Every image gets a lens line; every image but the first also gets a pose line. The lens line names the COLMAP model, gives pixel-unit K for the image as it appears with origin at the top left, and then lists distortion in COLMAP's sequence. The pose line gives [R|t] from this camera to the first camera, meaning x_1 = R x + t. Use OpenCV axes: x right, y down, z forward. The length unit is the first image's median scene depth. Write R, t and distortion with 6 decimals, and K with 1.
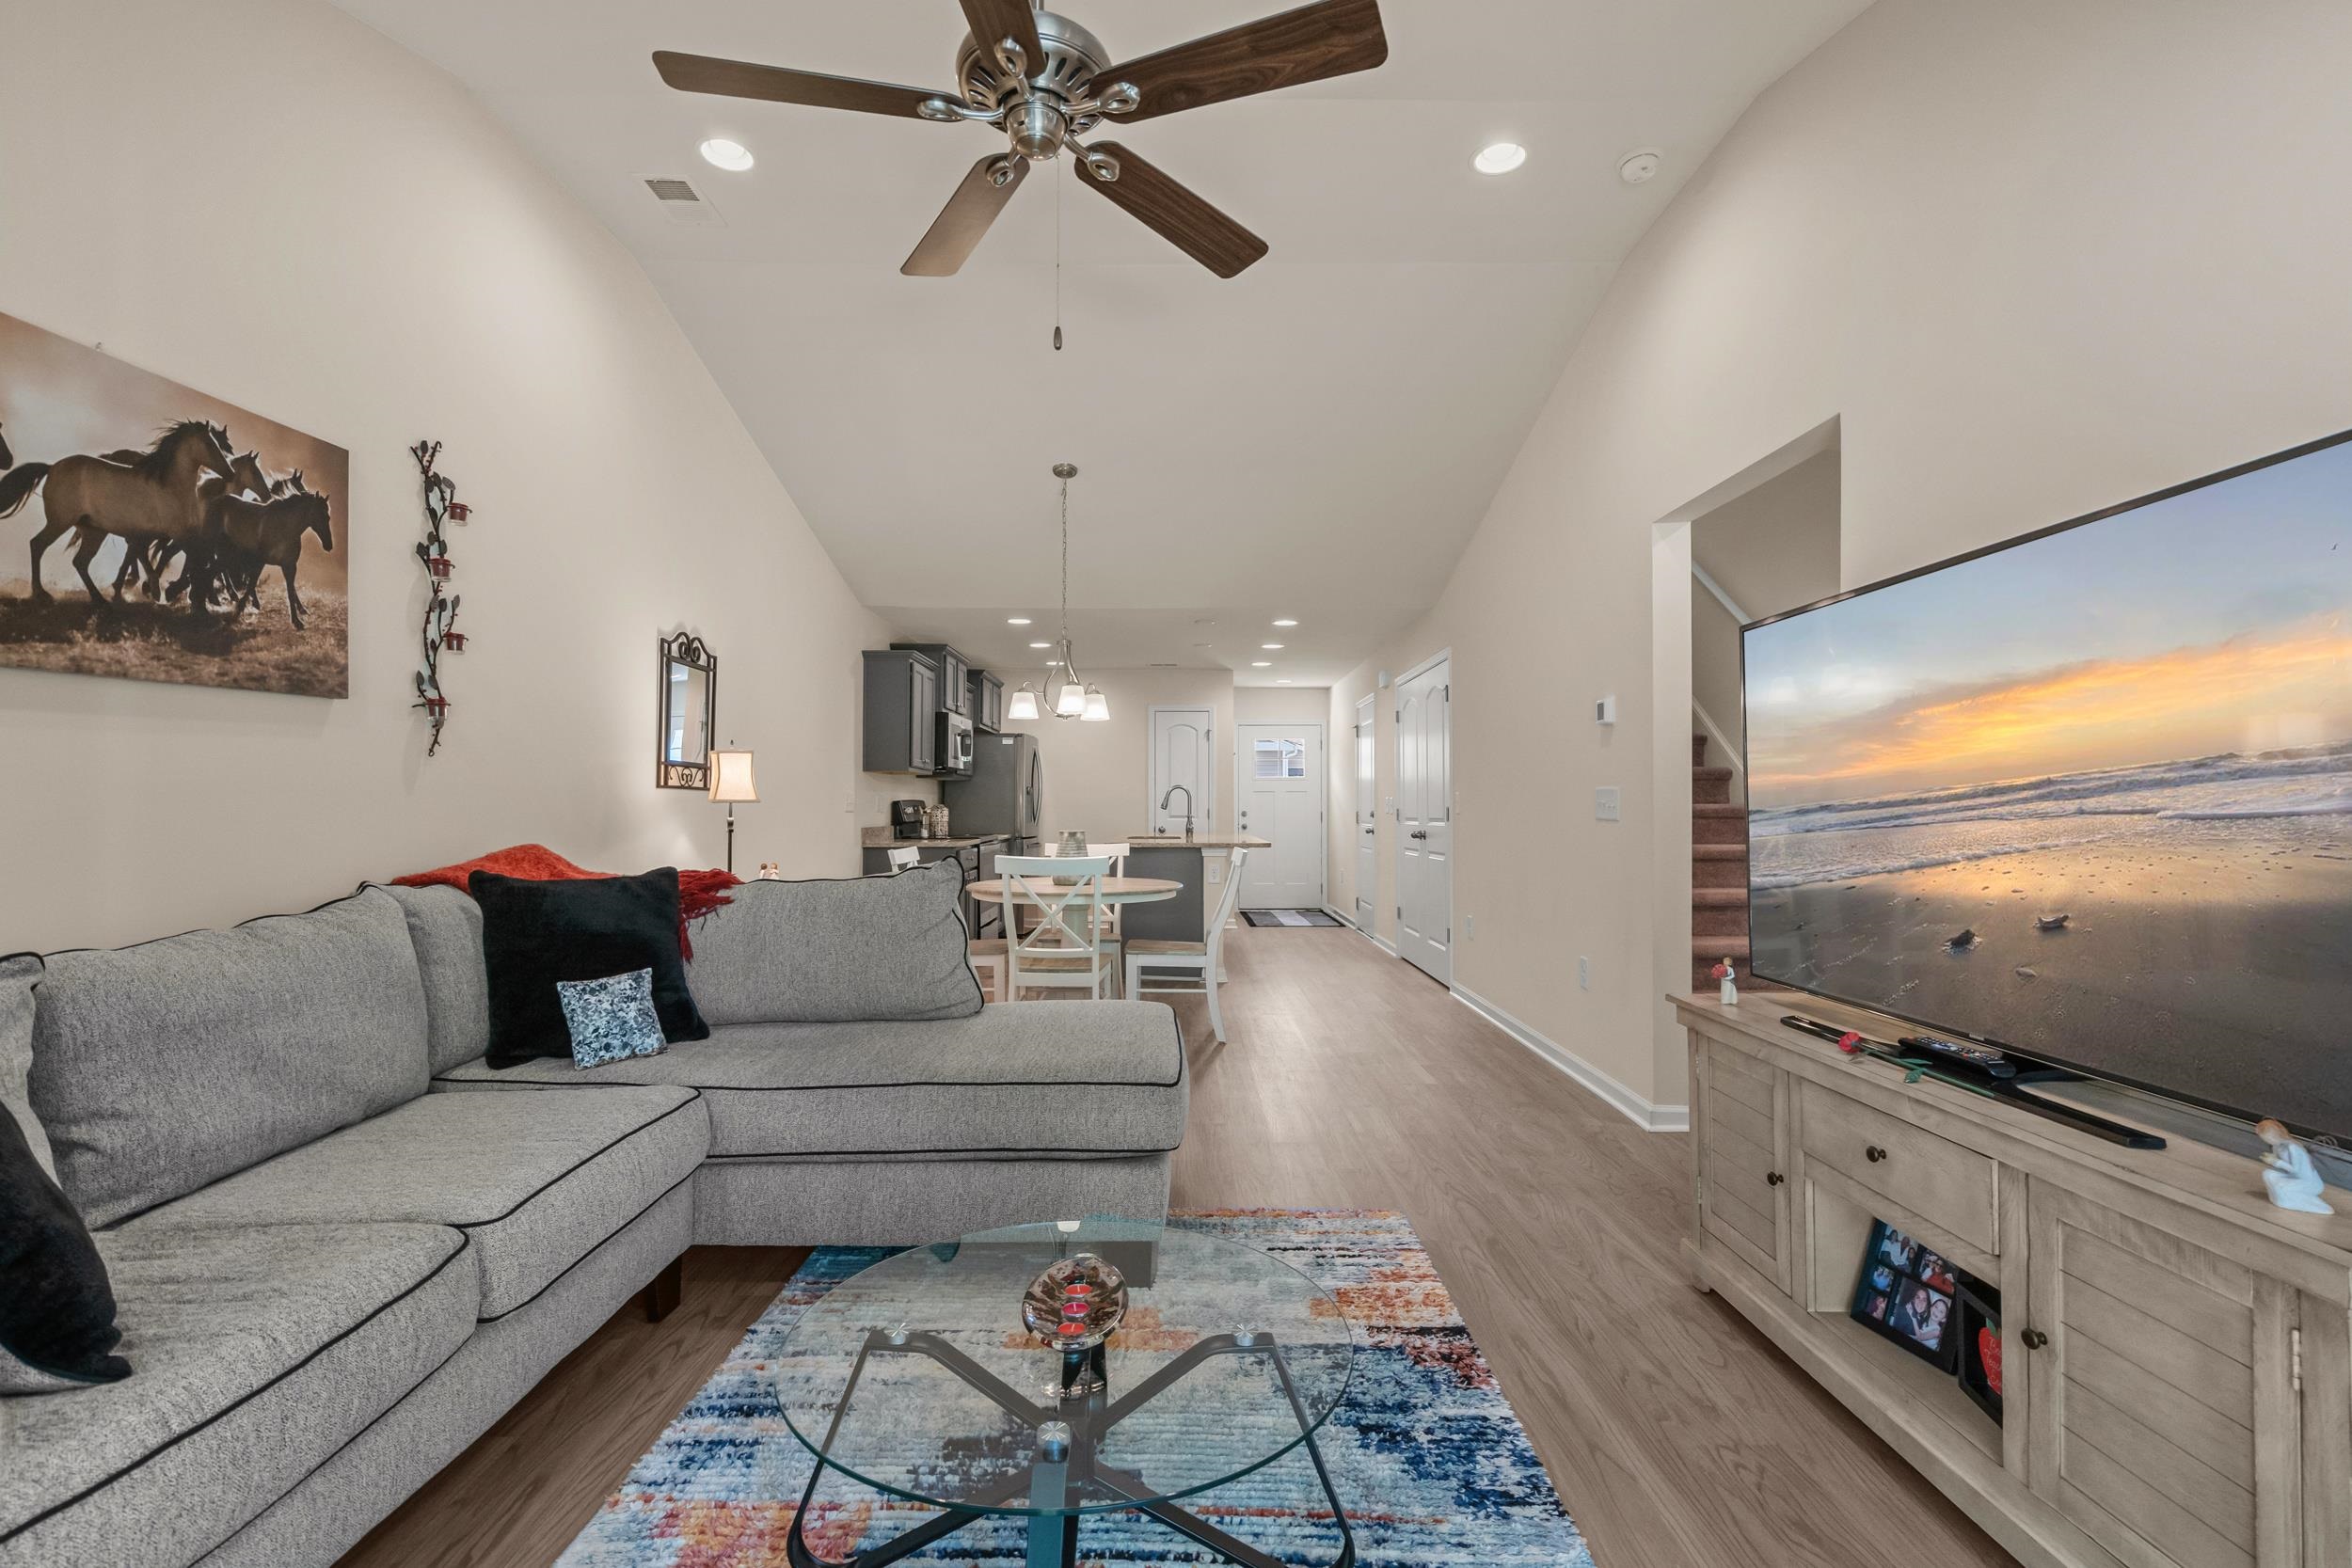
lens RADIAL K [[1059.8, 0, 1171.9], [0, 1059.8, 802.0], [0, 0, 1]] dist [-0.001553, -0.000058]
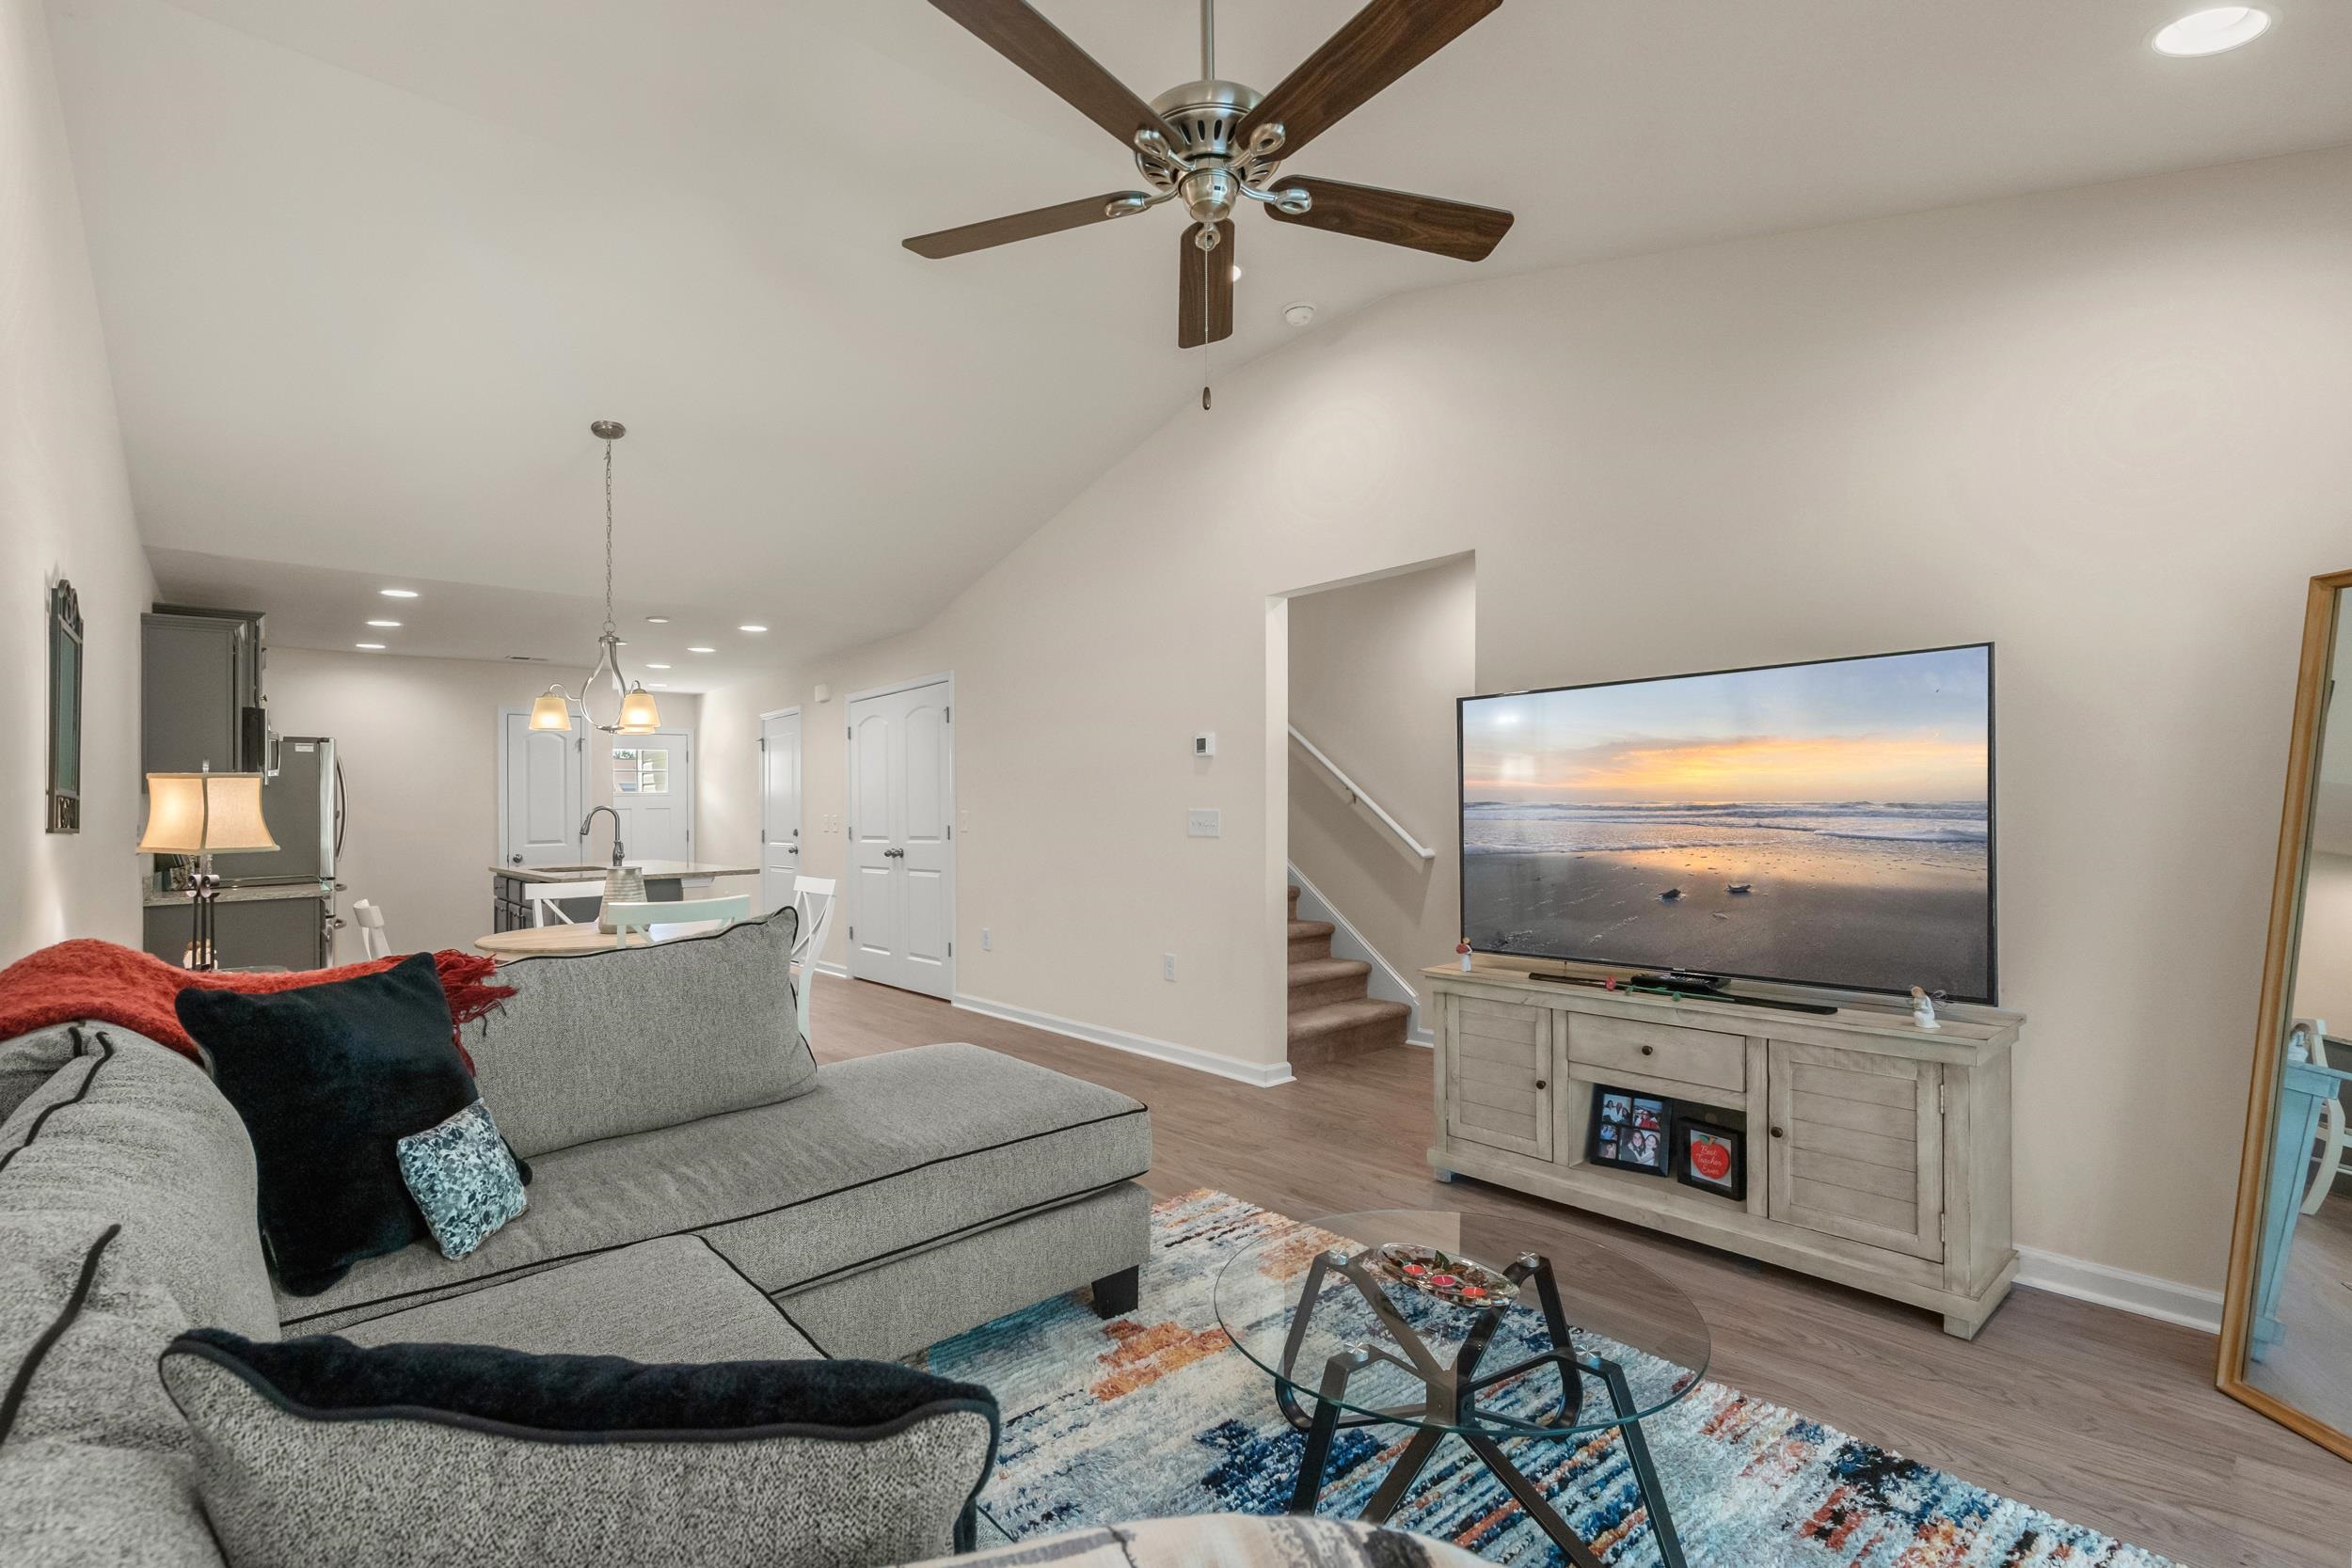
lens RADIAL K [[1072.8, 0, 1164.2], [0, 1072.8, 822.6], [0, 0, 1]] dist [-0.001339, 0.000308]
pose [[0.760747, -0.024052, 0.648603, -0.658657], [0.016136, 0.999705, 0.018146, -0.034155], [-0.648848, -0.003339, 0.760911, 0.180074]]
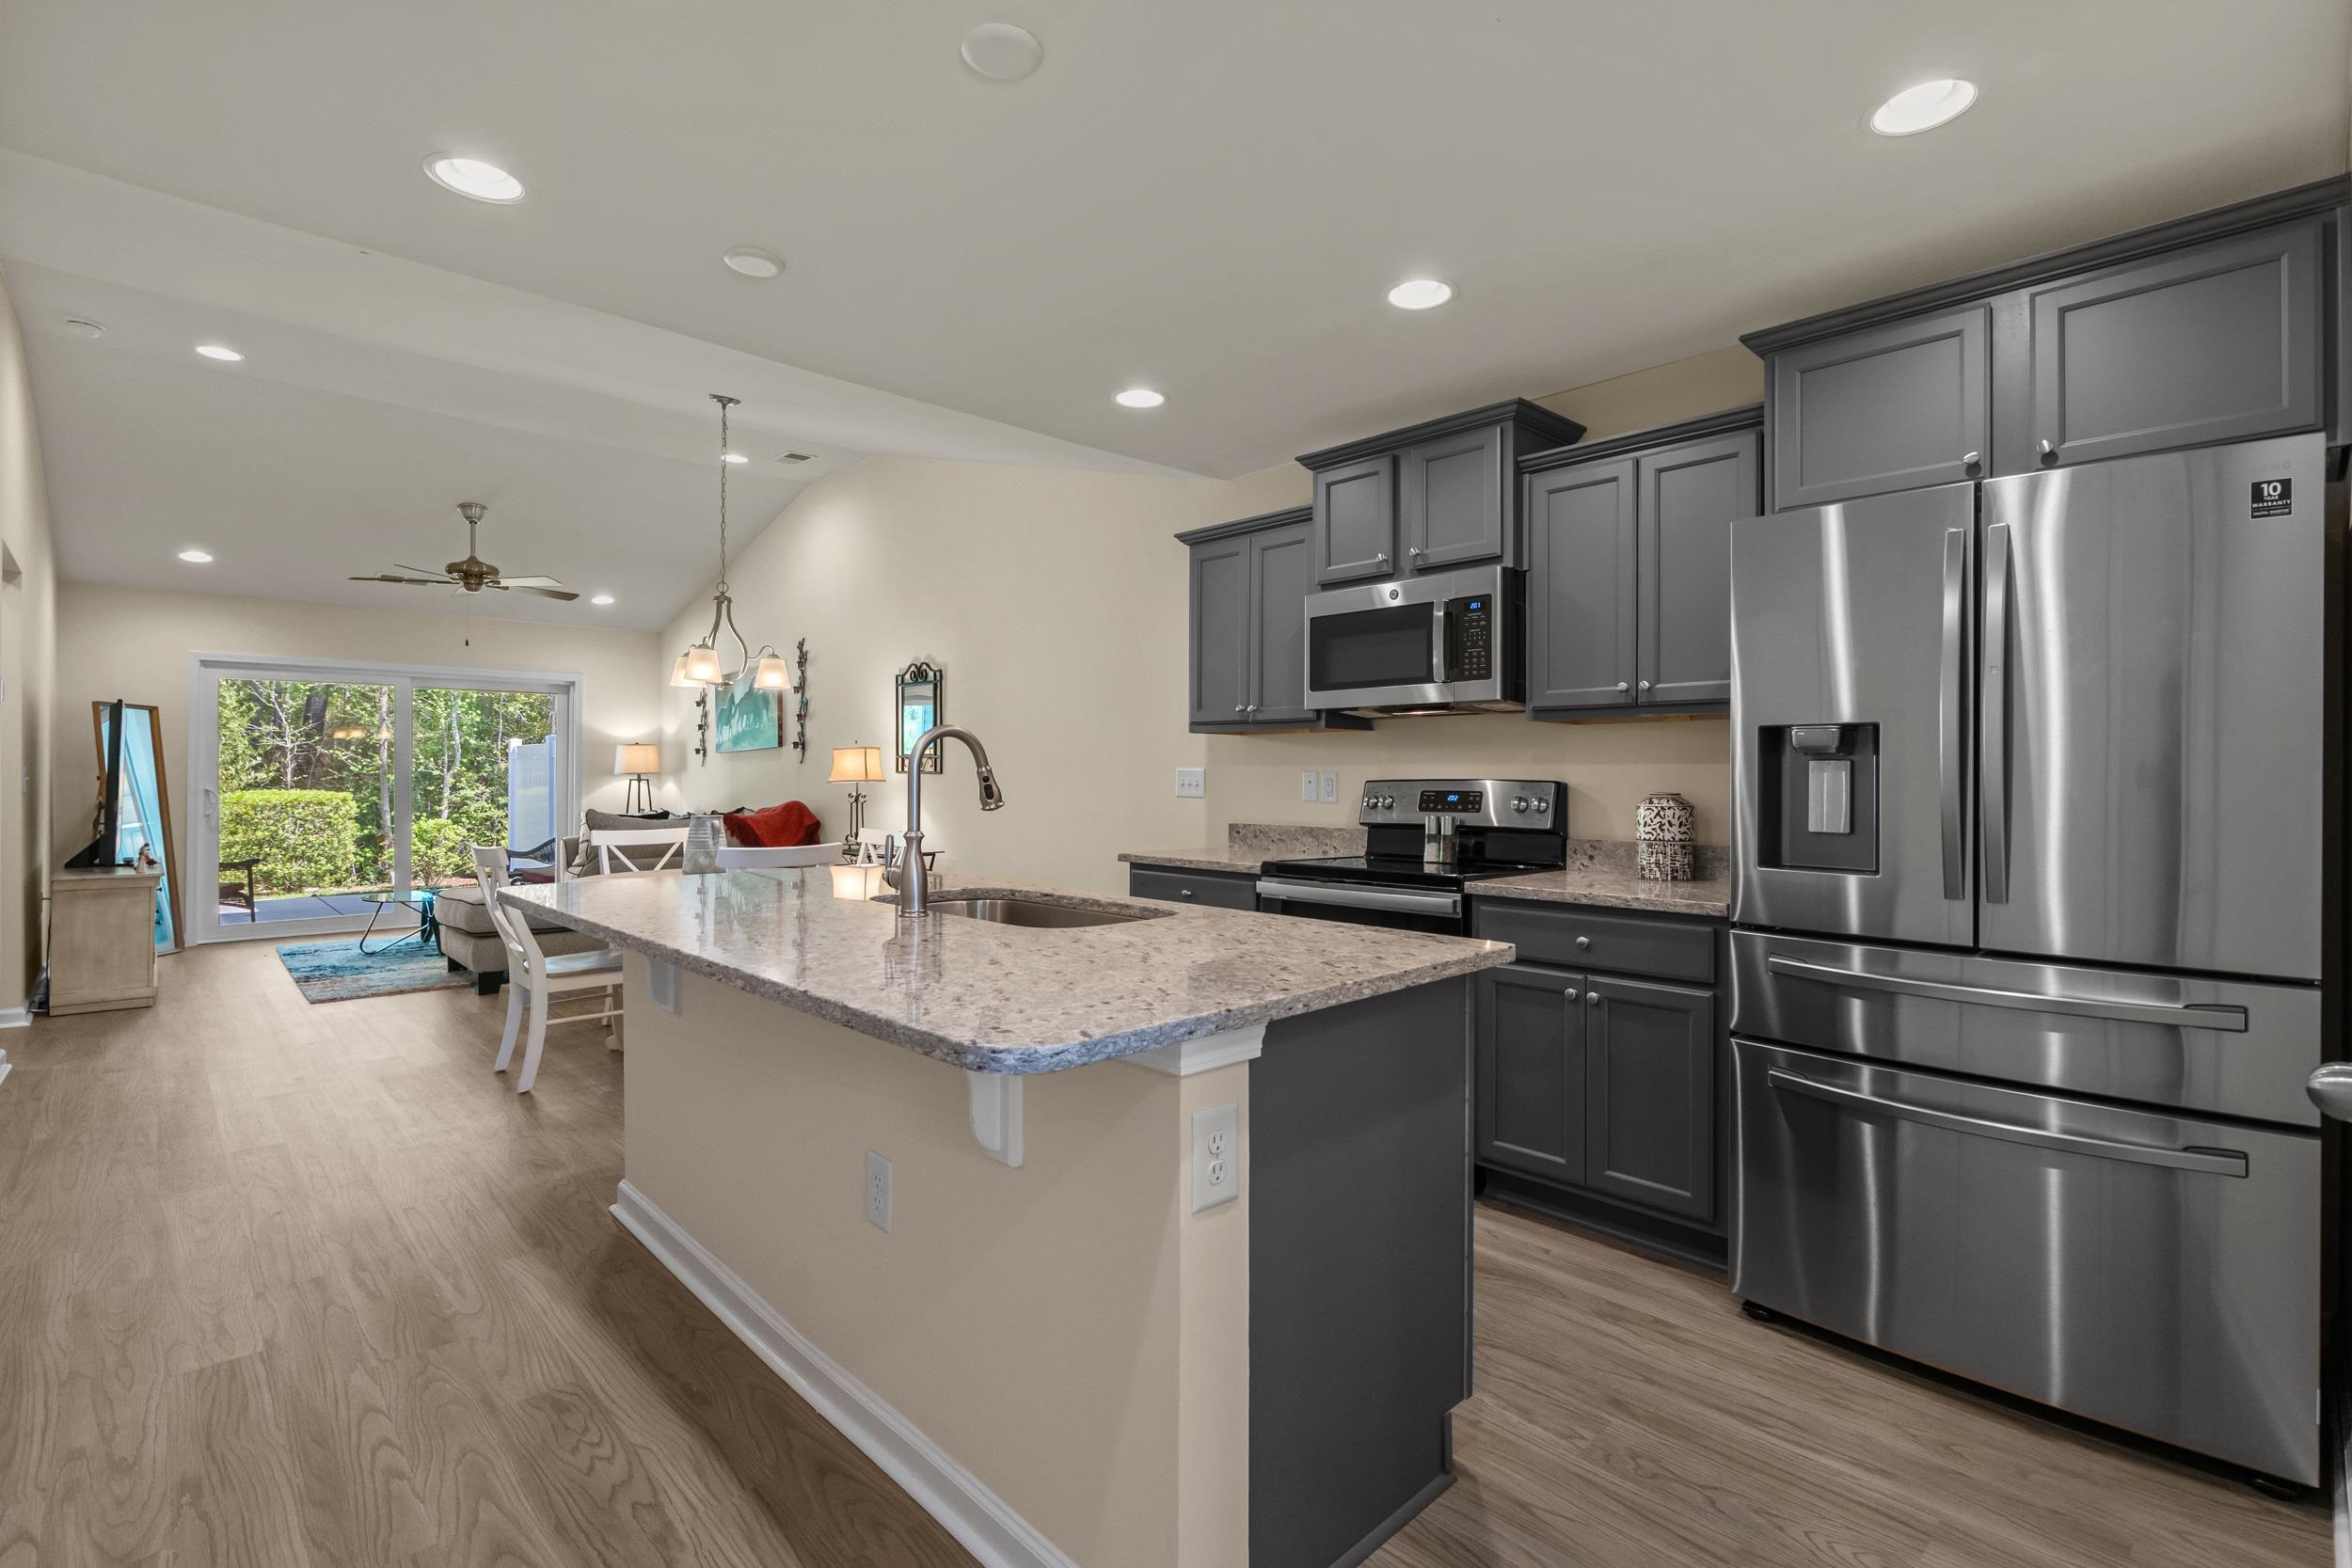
lens RADIAL K [[1077.6, 0, 1176.0], [0, 1077.6, 784.0], [0, 0, 1]] dist [-0.002171, 0.000431]
pose [[-0.715777, 0.001537, -0.698327, 0.508426], [-0.000310, 0.999997, 0.002518, -0.004105], [0.698329, 0.002019, -0.715774, 3.897244]]
